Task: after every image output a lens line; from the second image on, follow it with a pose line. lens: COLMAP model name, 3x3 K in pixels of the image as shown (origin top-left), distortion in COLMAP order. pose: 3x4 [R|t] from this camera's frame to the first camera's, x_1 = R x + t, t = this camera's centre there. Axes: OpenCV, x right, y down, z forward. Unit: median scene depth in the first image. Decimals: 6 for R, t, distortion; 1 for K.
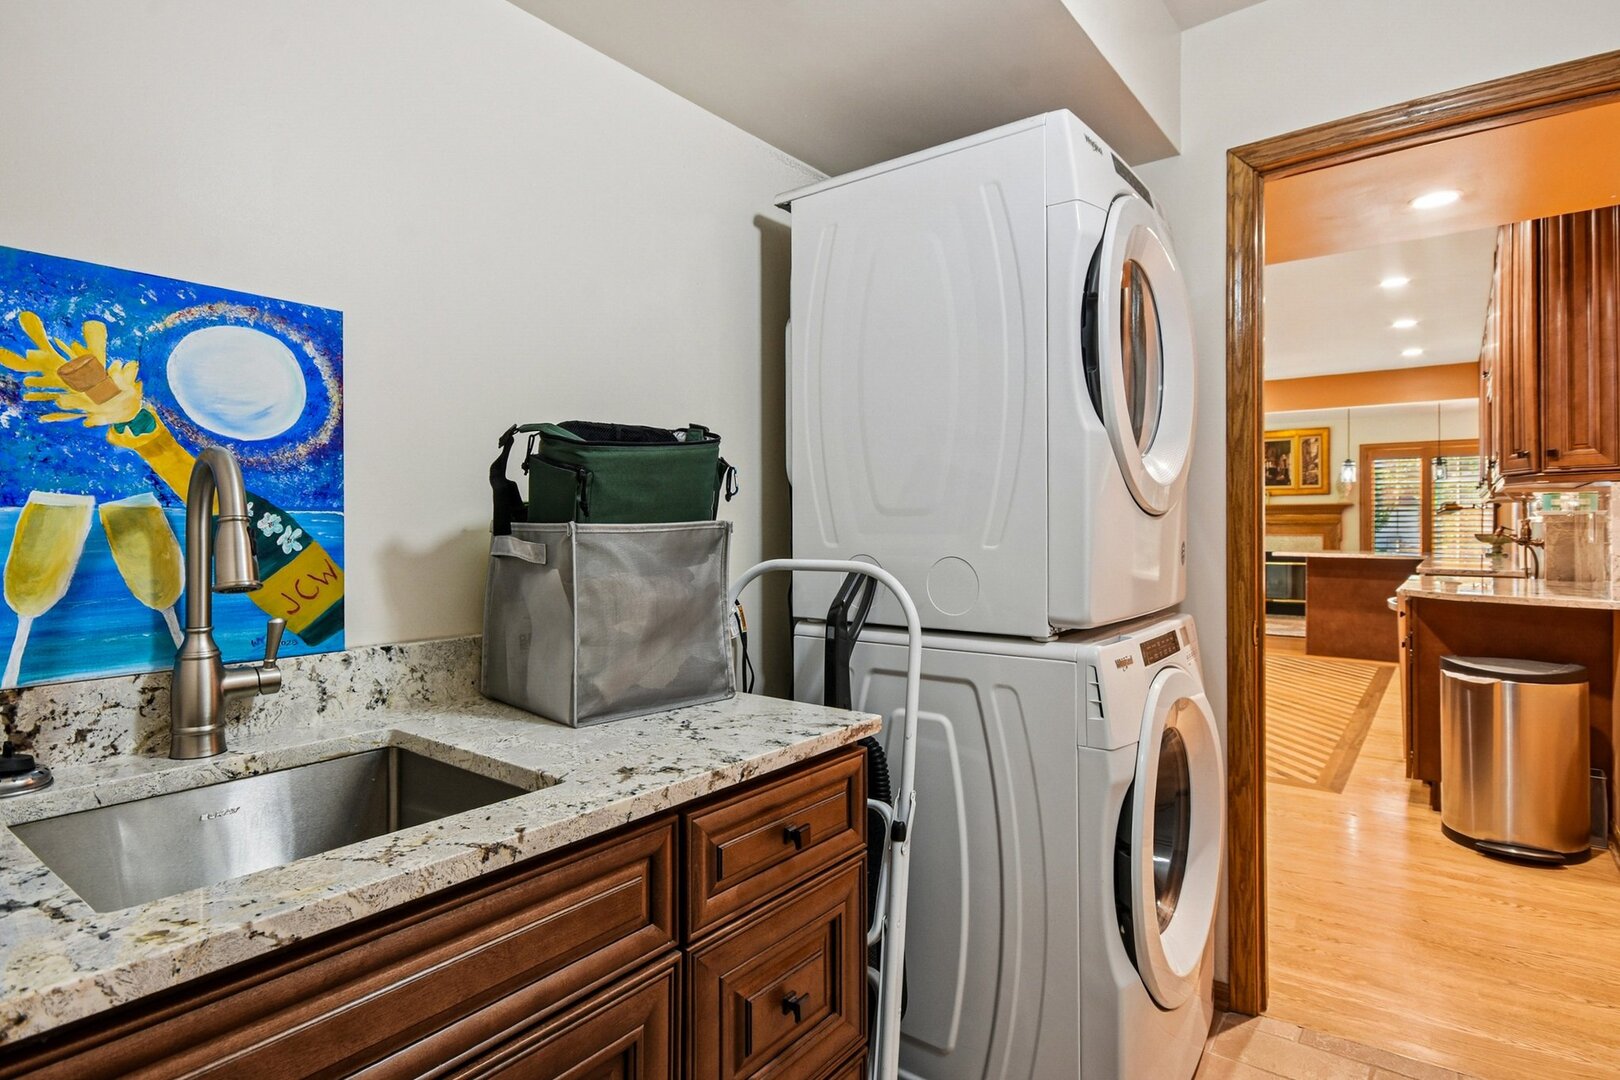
lens RADIAL K [[835.8, 0, 817.8], [0, 835.8, 515.6], [0, 0, 1]] dist [-0.004629, -0.000663]
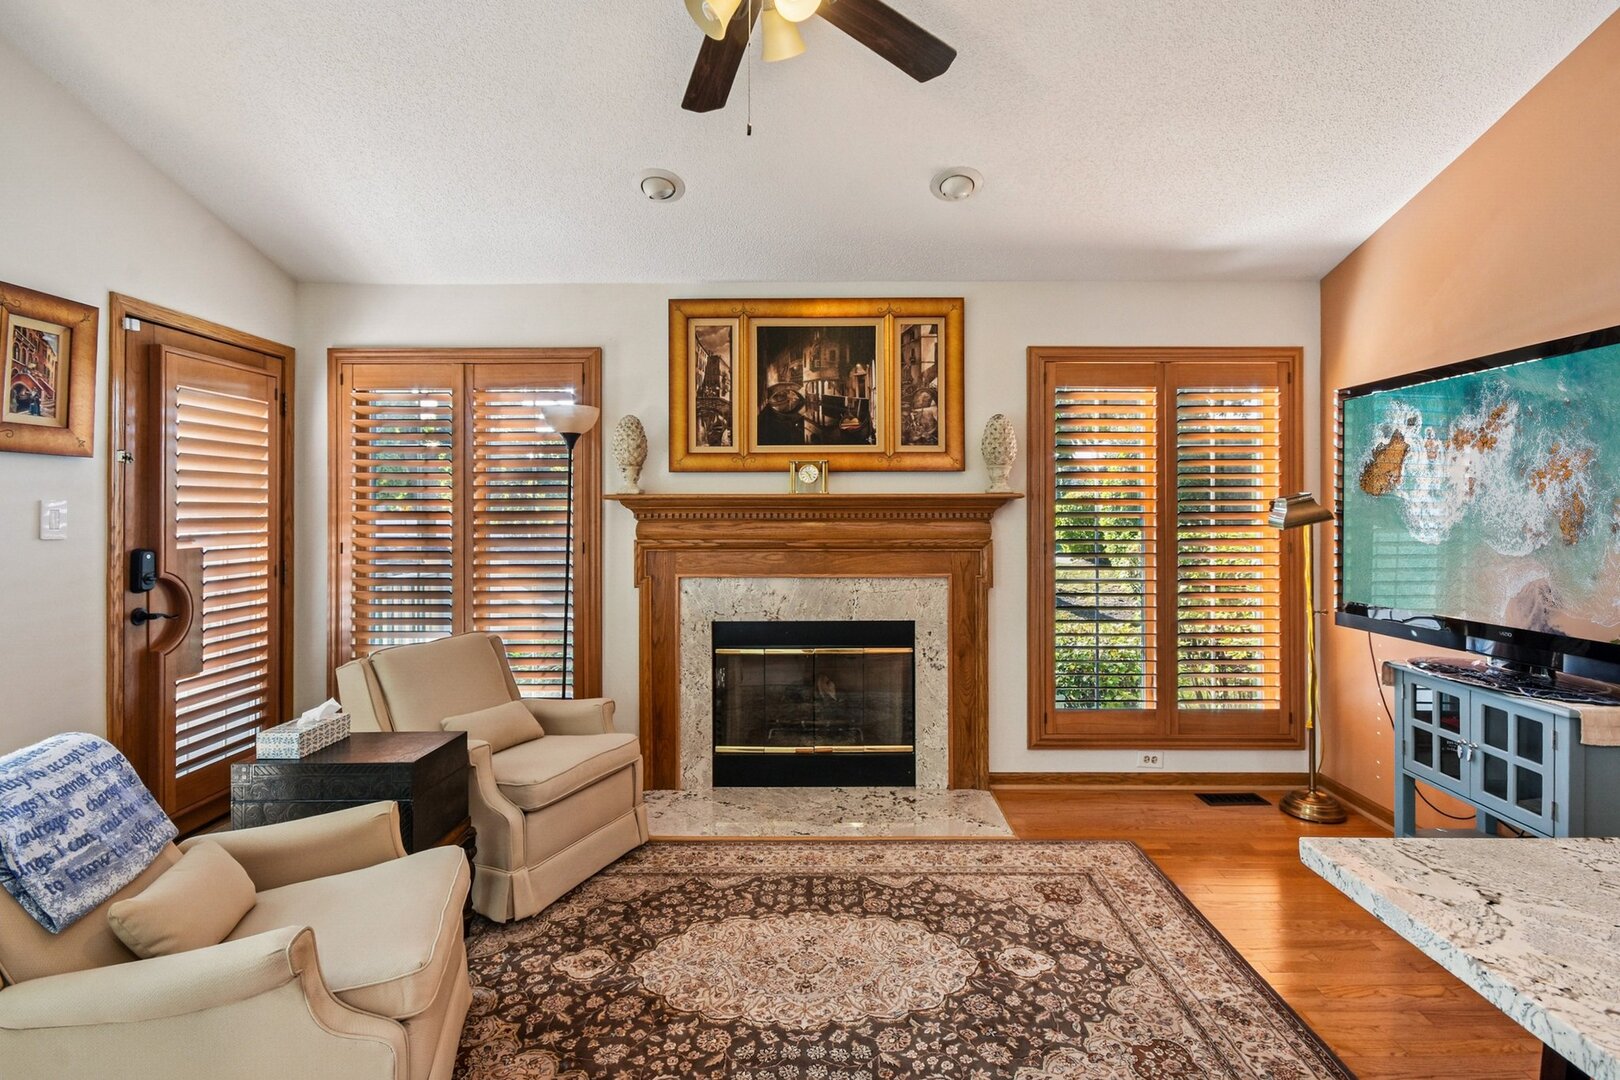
lens RADIAL K [[749.9, 0, 856.6], [0, 749.9, 538.4], [0, 0, 1]] dist [0.007437, -0.010937]
pose [[0.781017, 0.003126, 0.624502, 0.367610], [-0.003749, 0.999993, -0.000317, 0.006645], [-0.624498, -0.002094, 0.781024, 0.781838]]
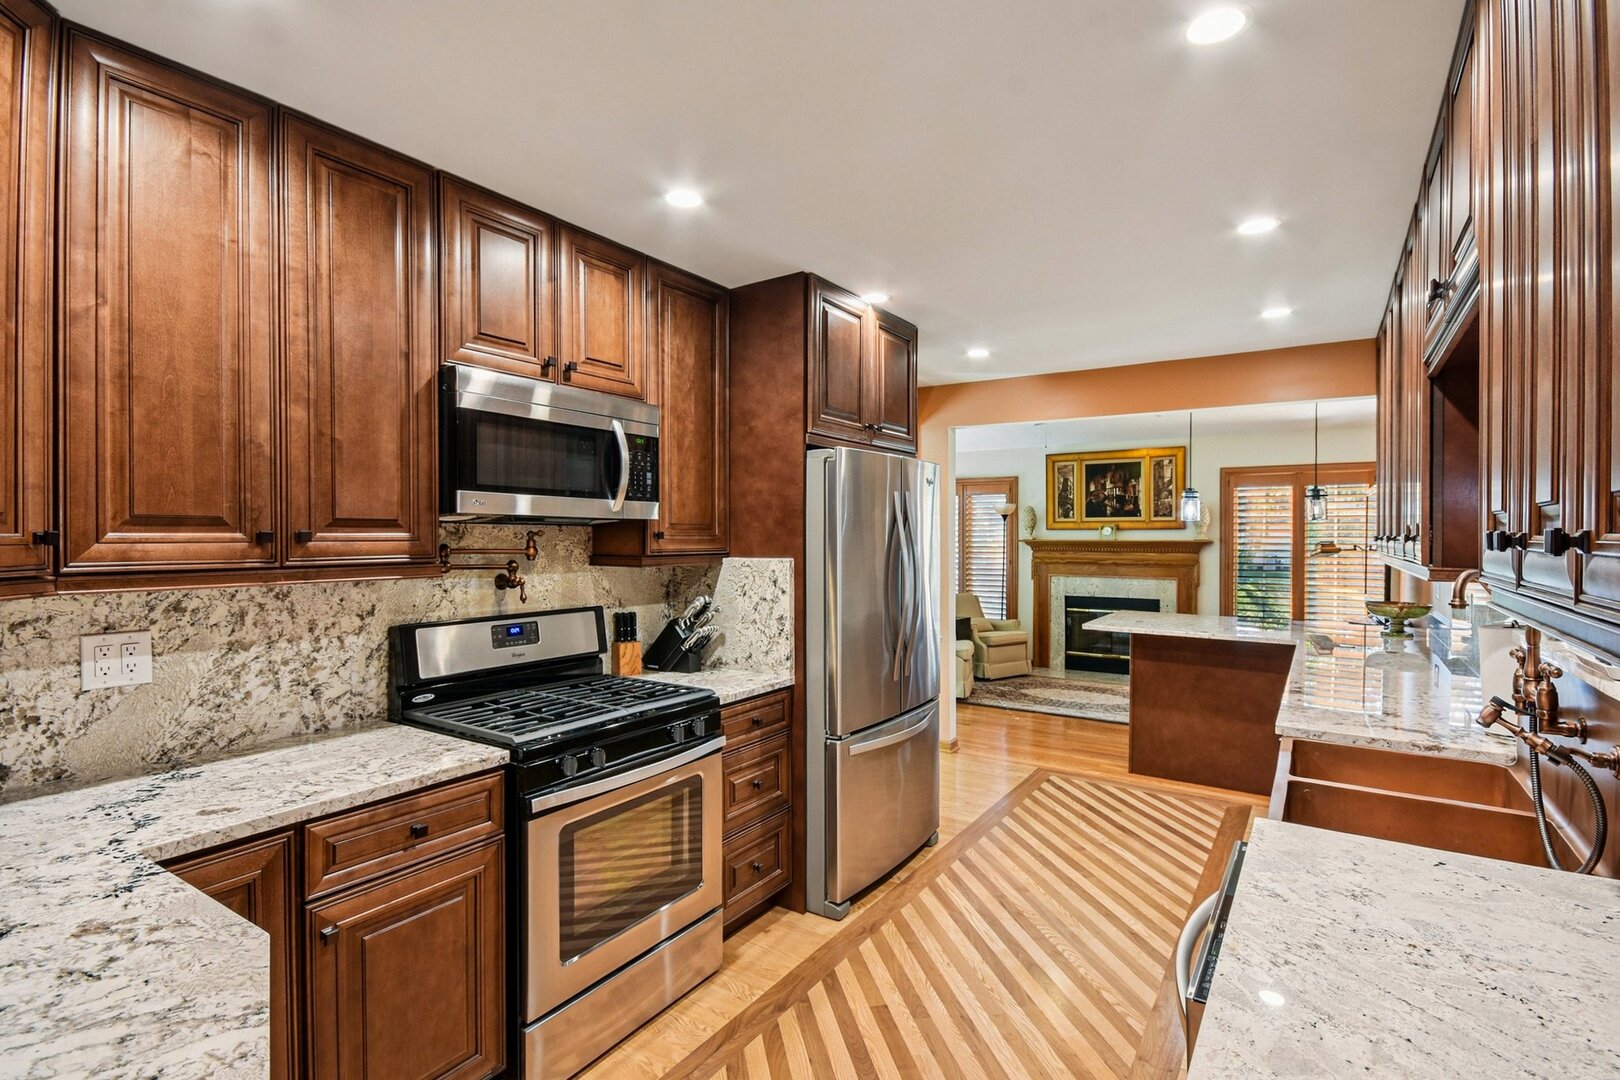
lens RADIAL K [[763.3, 0, 820.5], [0, 763.3, 537.3], [0, 0, 1]] dist [-0.016919, -0.001205]
pose [[0.997707, 0.001594, 0.067662, 0.216506], [-0.002415, 0.999924, 0.012057, -0.026189], [-0.067637, -0.012193, 0.997635, 0.295836]]
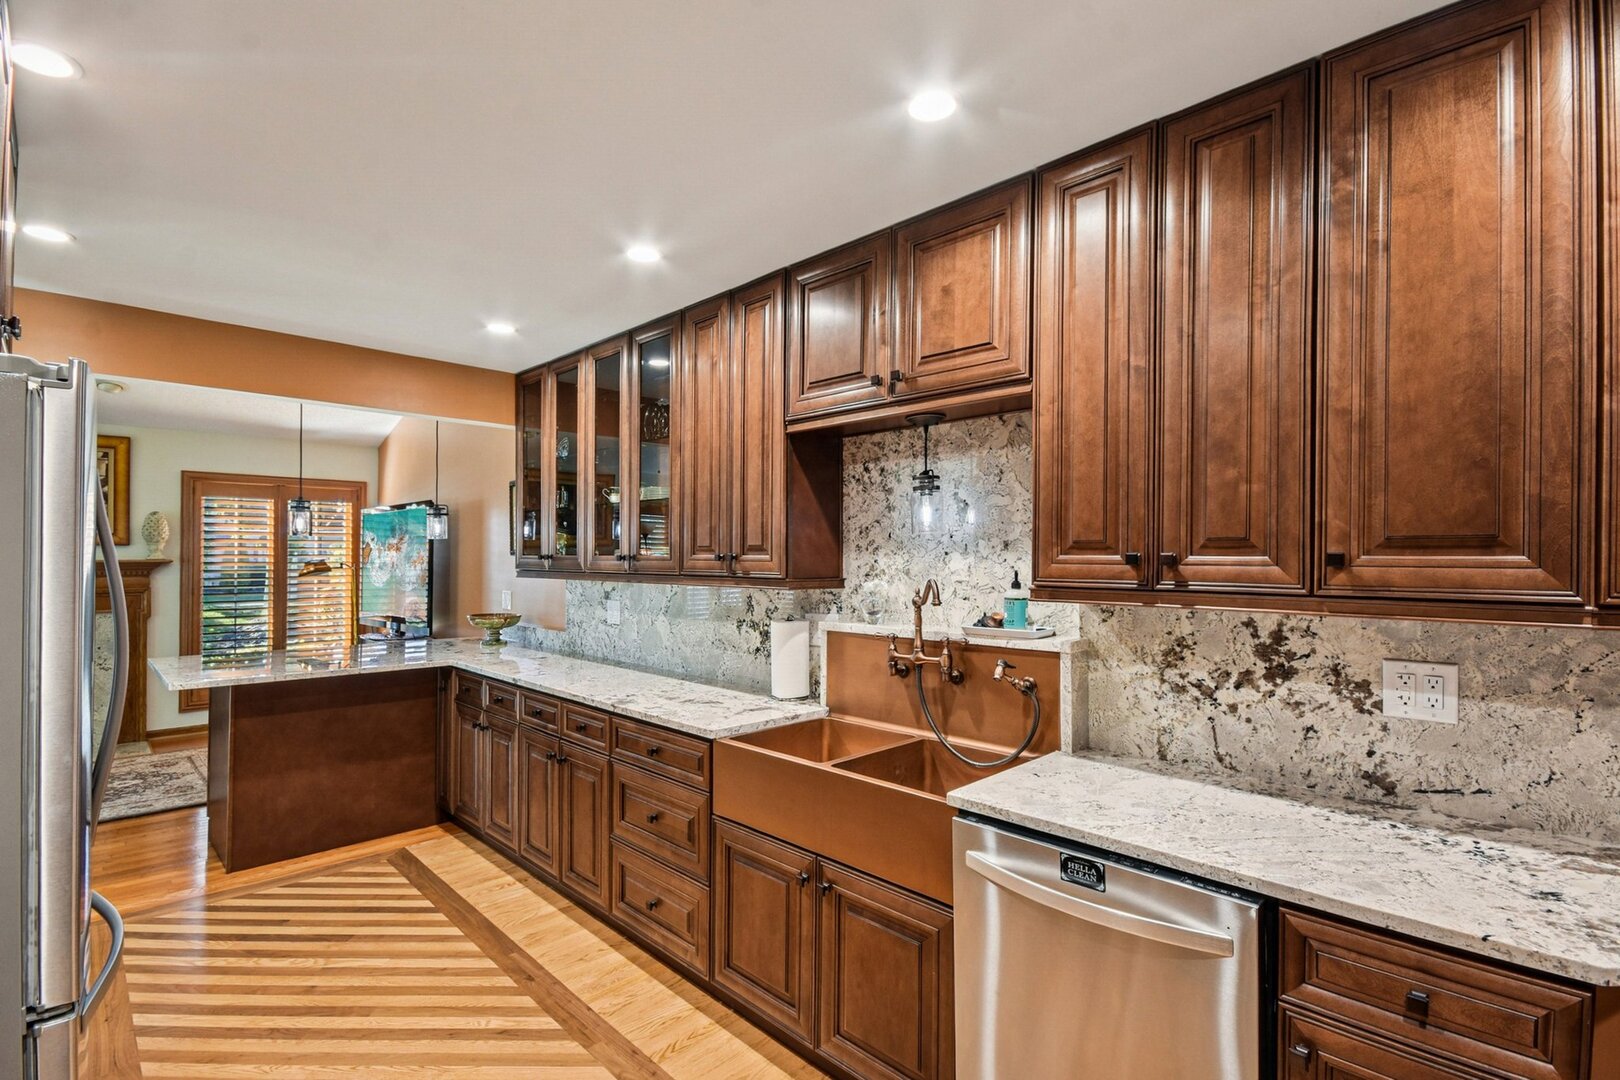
lens RADIAL K [[749.9, 0, 785.8], [0, 749.9, 550.7], [0, 0, 1]] dist [0.007437, -0.010937]
pose [[0.135642, 0.005440, 0.990743, 0.129950], [-0.012699, 0.999912, -0.003752, -0.025899], [-0.990676, -0.012072, 0.135700, 0.452059]]
